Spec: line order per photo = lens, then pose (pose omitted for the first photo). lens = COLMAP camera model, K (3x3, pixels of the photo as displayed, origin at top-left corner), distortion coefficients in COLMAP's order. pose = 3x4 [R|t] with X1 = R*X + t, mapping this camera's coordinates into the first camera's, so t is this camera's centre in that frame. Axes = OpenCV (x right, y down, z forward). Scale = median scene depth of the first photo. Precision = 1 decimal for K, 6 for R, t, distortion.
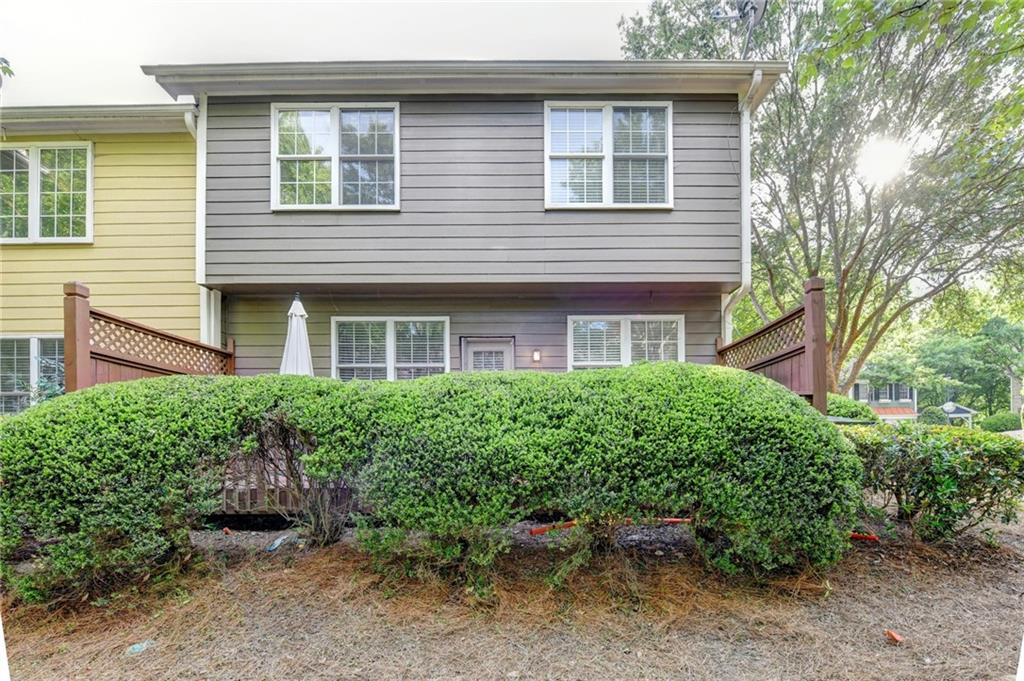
lens RADIAL K [[422.7, 0, 504.0], [0, 422.7, 348.9], [0, 0, 1]] dist [-0.015208, -0.000802]
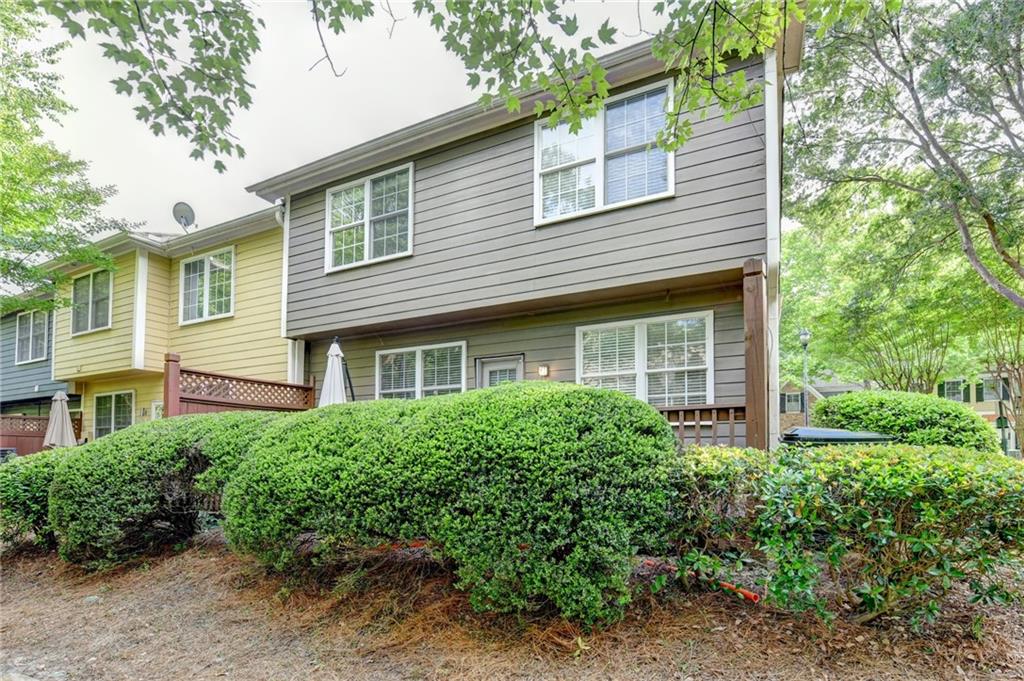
lens RADIAL K [[412.7, 0, 504.3], [0, 412.7, 342.8], [0, 0, 1]] dist [-0.010154, -0.000900]
pose [[0.917190, -0.100633, -0.385533, 0.386361], [0.086825, 0.994807, -0.053109, -0.006411], [0.388875, 0.015238, 0.921164, 0.057886]]
